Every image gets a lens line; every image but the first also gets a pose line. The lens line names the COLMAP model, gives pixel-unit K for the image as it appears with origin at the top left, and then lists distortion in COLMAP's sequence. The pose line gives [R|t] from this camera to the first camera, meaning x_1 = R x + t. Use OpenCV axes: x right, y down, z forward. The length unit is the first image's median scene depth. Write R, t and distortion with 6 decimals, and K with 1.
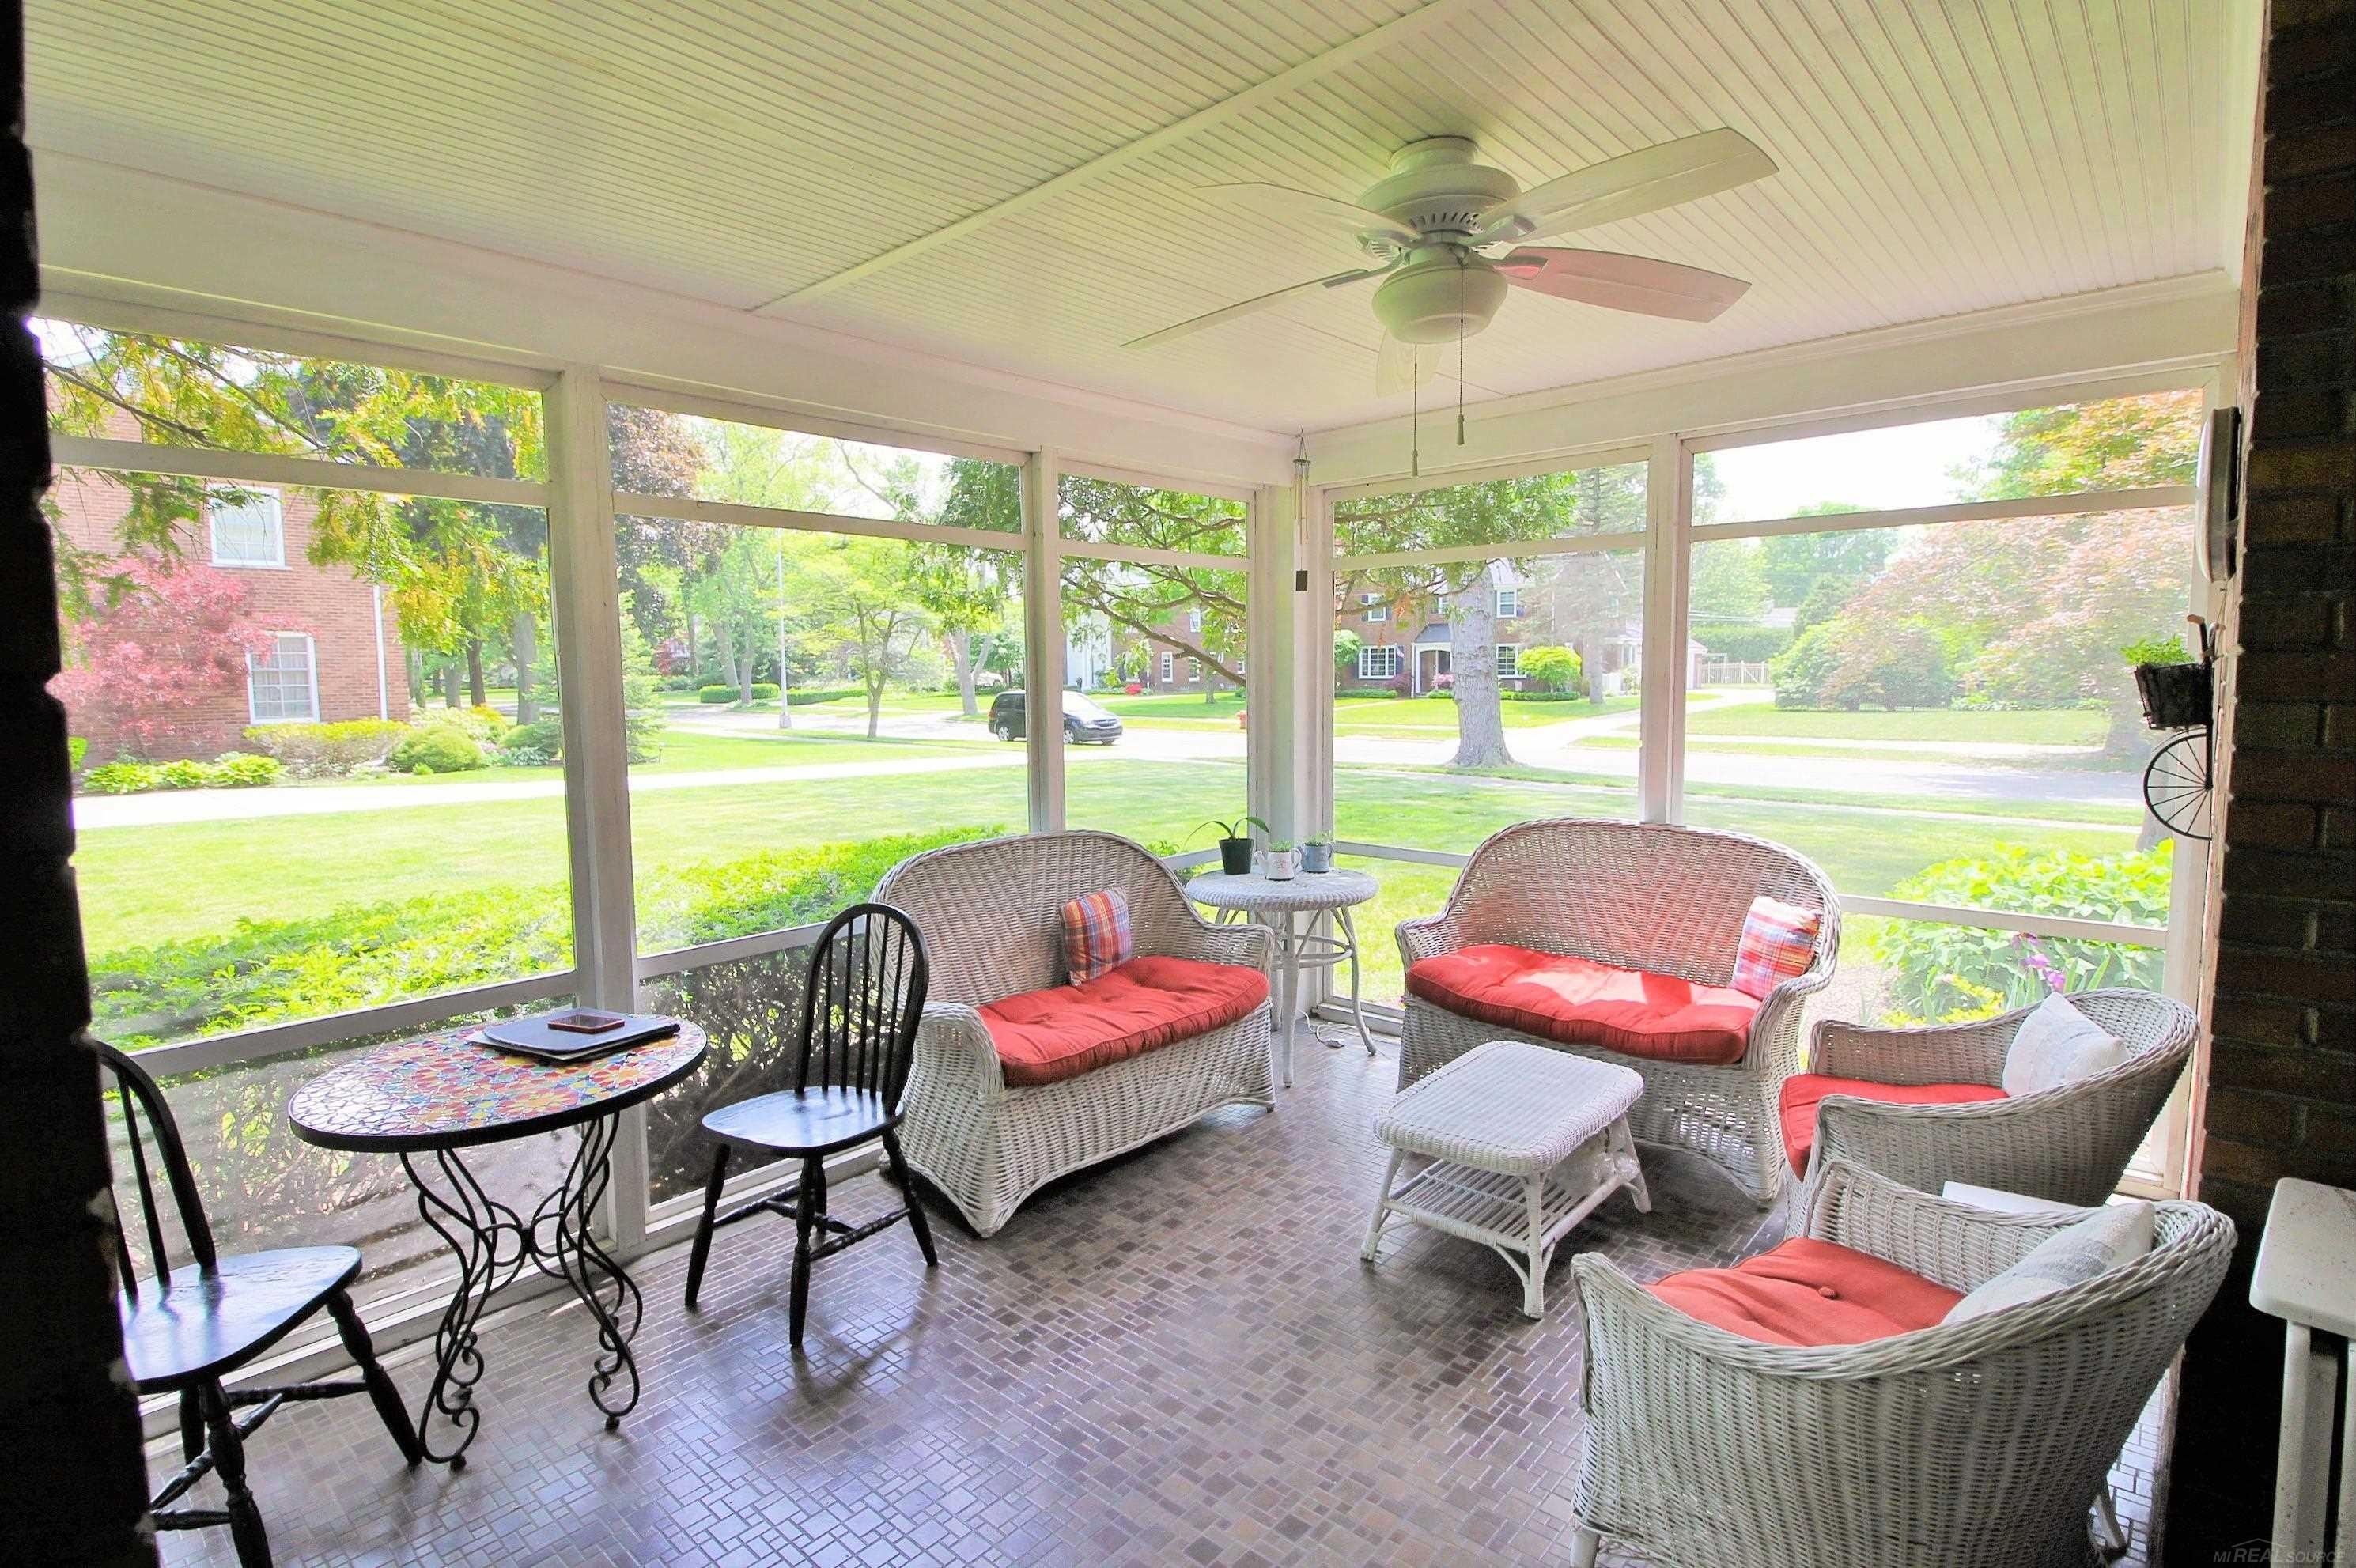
lens RADIAL K [[1144.7, 0, 1178.0], [0, 1144.7, 784.0], [0, 0, 1]] dist [-0.045070, -0.000224]
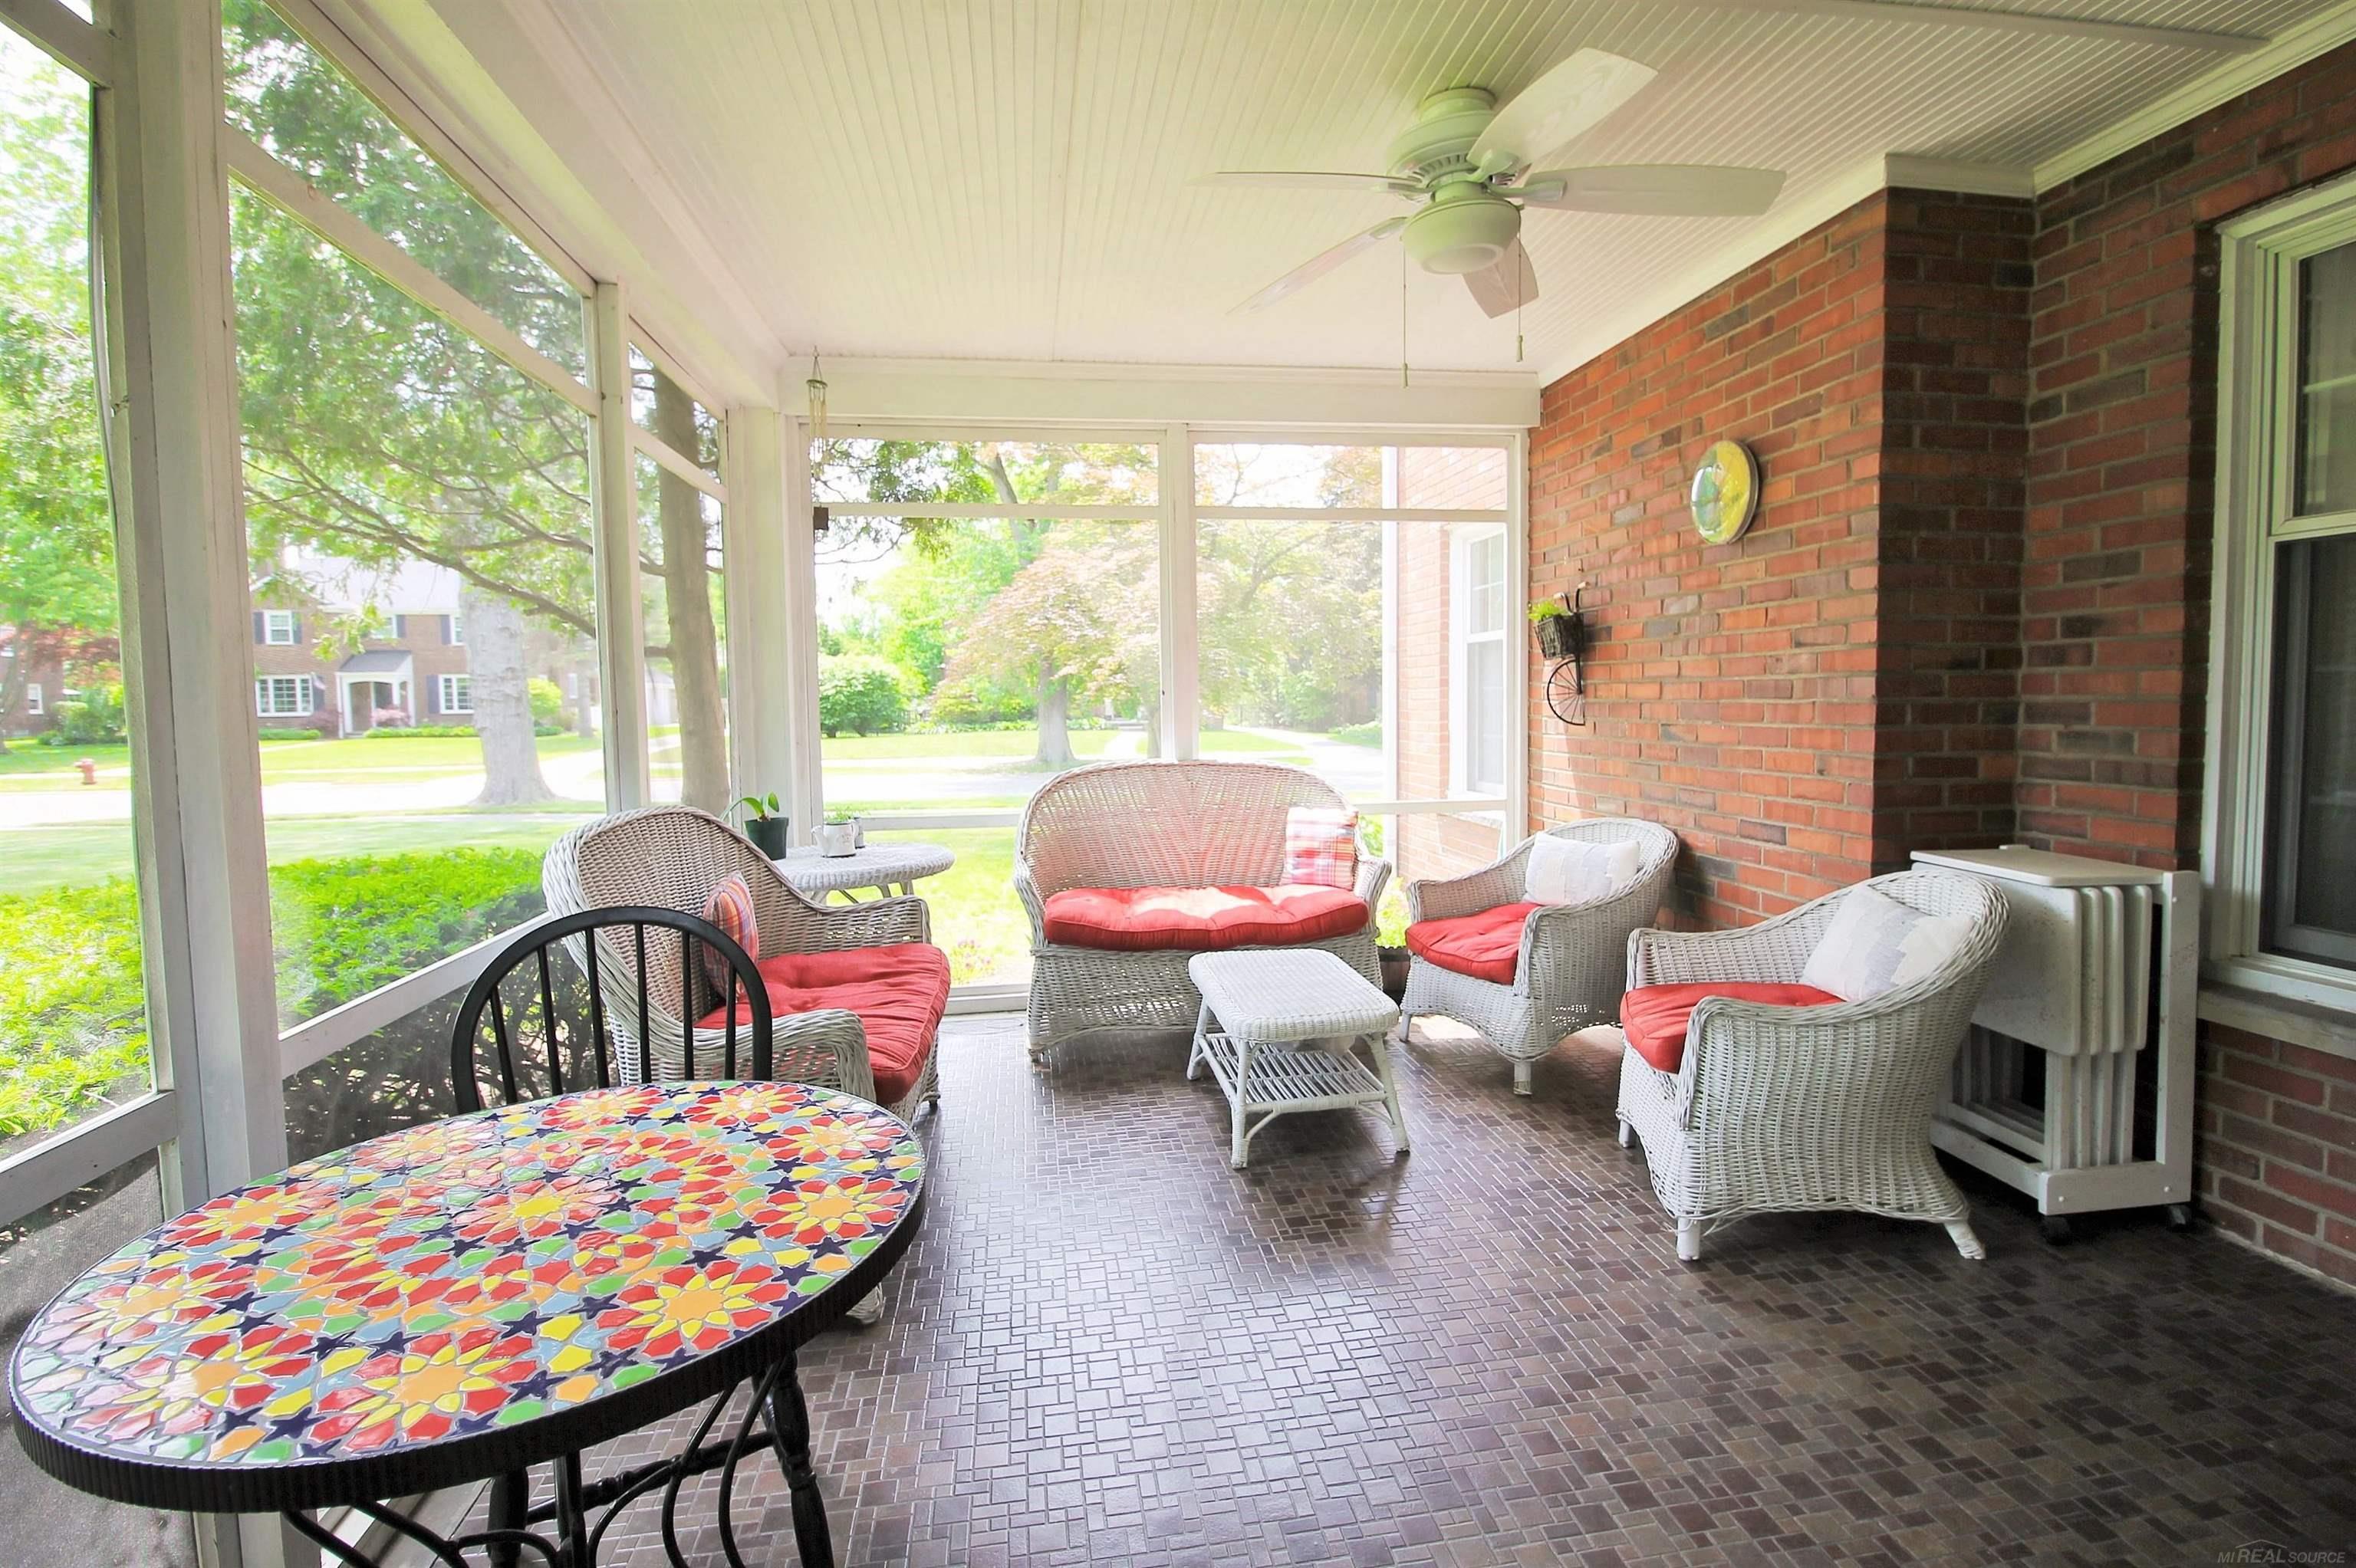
lens RADIAL K [[1130.3, 0, 1178.0], [0, 1130.3, 784.0], [0, 0, 1]] dist [-0.001048, -0.000232]
pose [[0.632261, -0.055613, 0.772757, -0.450024], [0.084105, 0.996453, 0.002897, 0.052061], [-0.770177, 0.063161, 0.634696, 0.275809]]
